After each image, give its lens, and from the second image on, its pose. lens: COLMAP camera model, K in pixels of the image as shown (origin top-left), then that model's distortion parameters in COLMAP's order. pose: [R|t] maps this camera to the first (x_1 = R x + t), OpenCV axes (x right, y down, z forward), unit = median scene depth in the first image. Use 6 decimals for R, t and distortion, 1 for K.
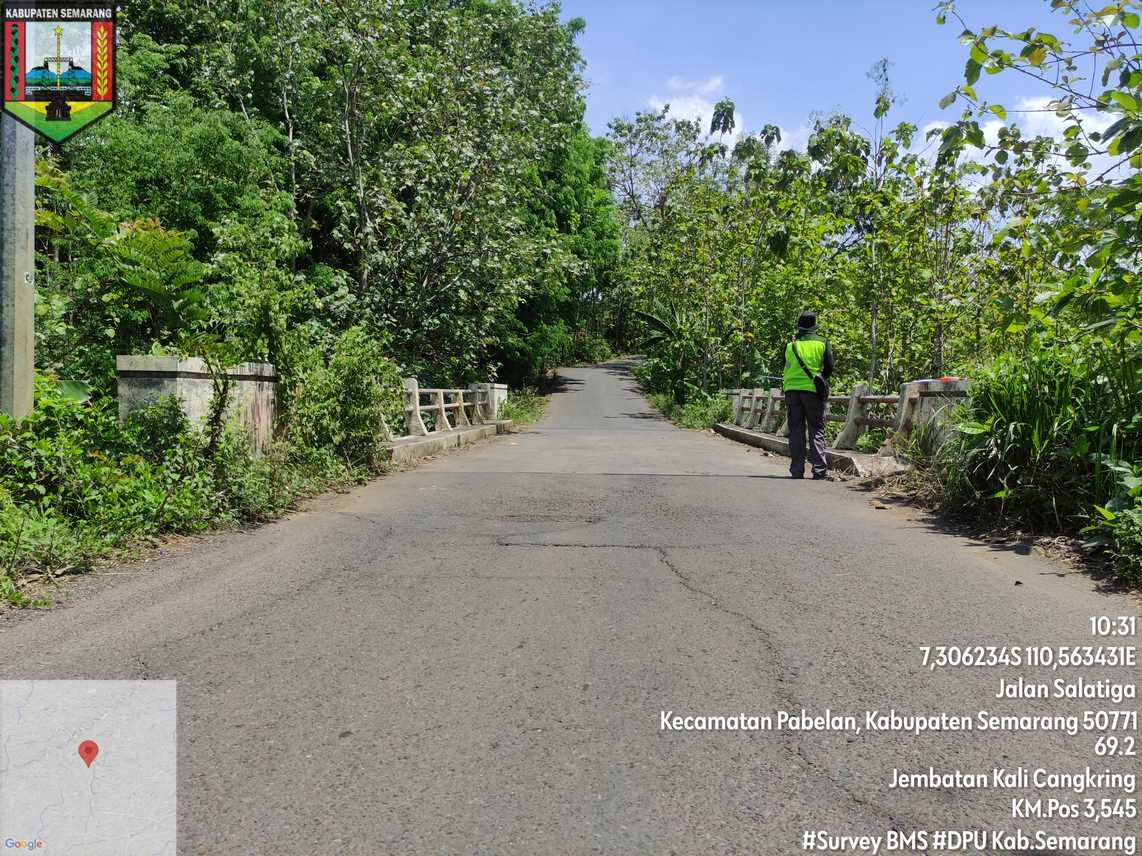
lens RADIAL K [[841.2, 0, 569.1], [0, 841.2, 424.4], [0, 0, 1]] dist [0.053738, -0.057451]
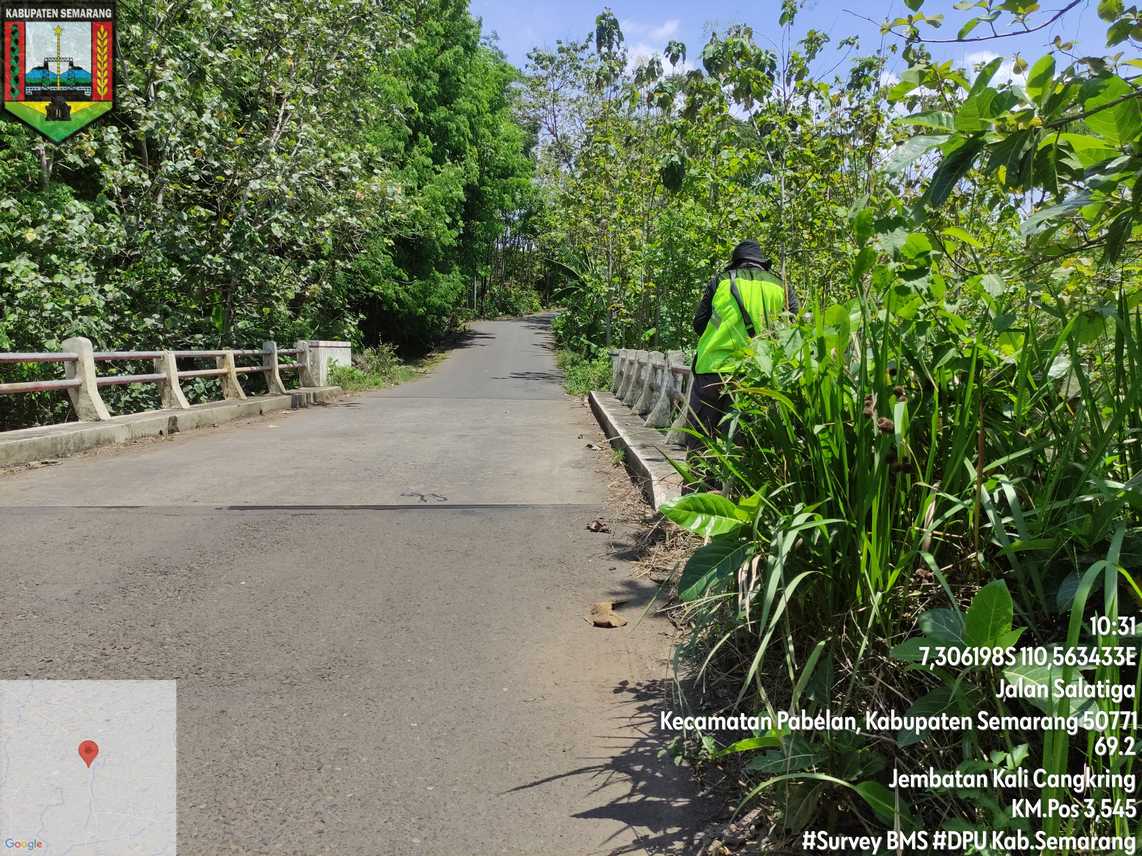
lens RADIAL K [[841.2, 0, 569.1], [0, 841.2, 424.4], [0, 0, 1]] dist [0.053738, -0.057451]
pose [[0.997693, -0.005956, 0.067631, 0.088102], [0.002187, 0.998447, 0.055659, -0.011622], [-0.067857, -0.055383, 0.996157, 0.146856]]
